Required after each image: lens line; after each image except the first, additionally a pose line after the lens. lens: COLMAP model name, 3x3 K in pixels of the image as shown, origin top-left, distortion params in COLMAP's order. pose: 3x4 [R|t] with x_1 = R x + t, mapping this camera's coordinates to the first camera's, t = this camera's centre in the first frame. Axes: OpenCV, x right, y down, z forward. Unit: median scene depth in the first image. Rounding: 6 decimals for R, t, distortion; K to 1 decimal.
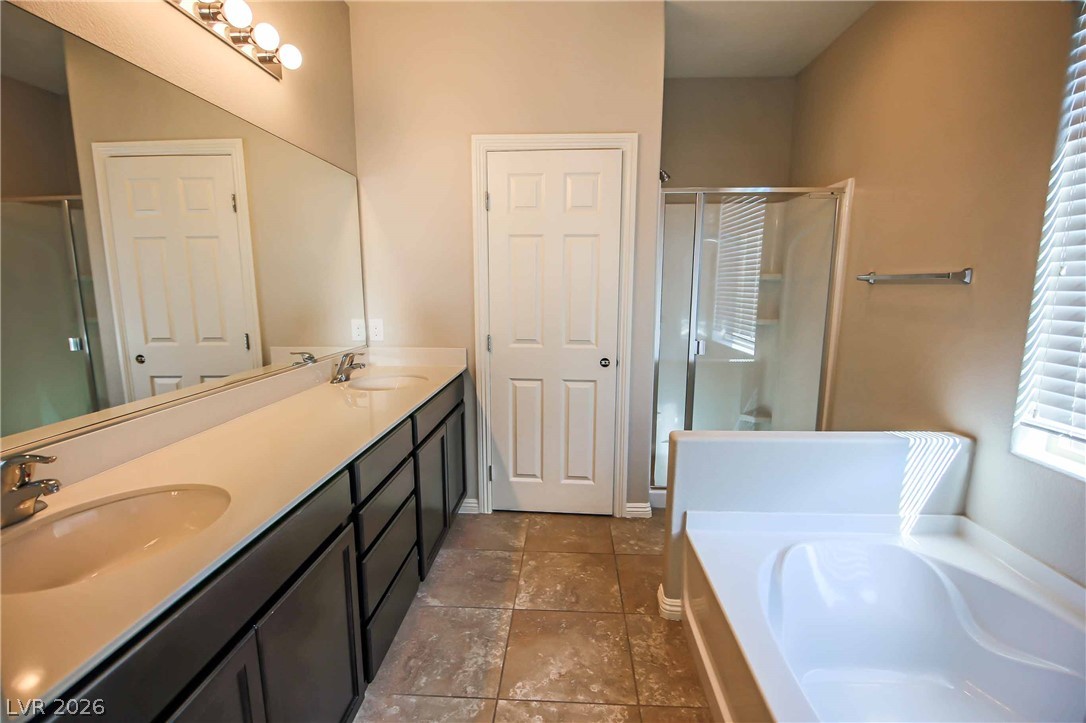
lens RADIAL K [[503.1, 0, 547.0], [0, 503.1, 369.7], [0, 0, 1]] dist [0.004817, -0.012576]
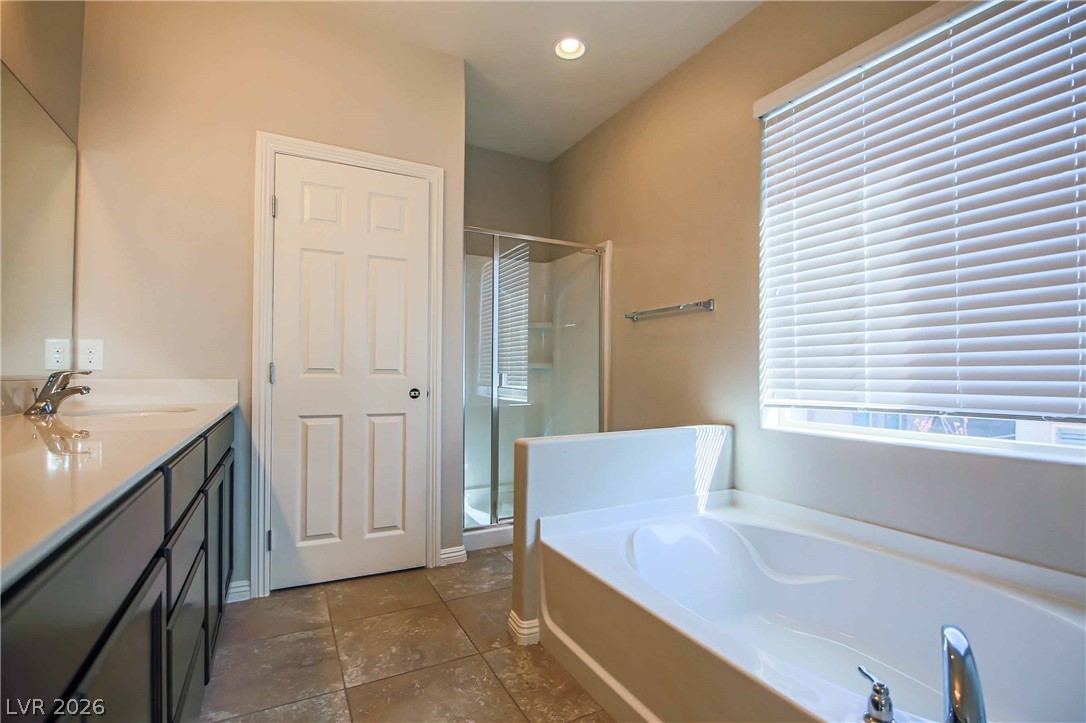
lens RADIAL K [[503.1, 0, 547.0], [0, 503.1, 369.7], [0, 0, 1]] dist [0.004817, -0.012576]
pose [[0.858057, 0.008022, 0.513492, -0.166627], [0.082007, 0.984907, -0.152423, 0.113779], [-0.506965, 0.172898, 0.844449, 0.090486]]
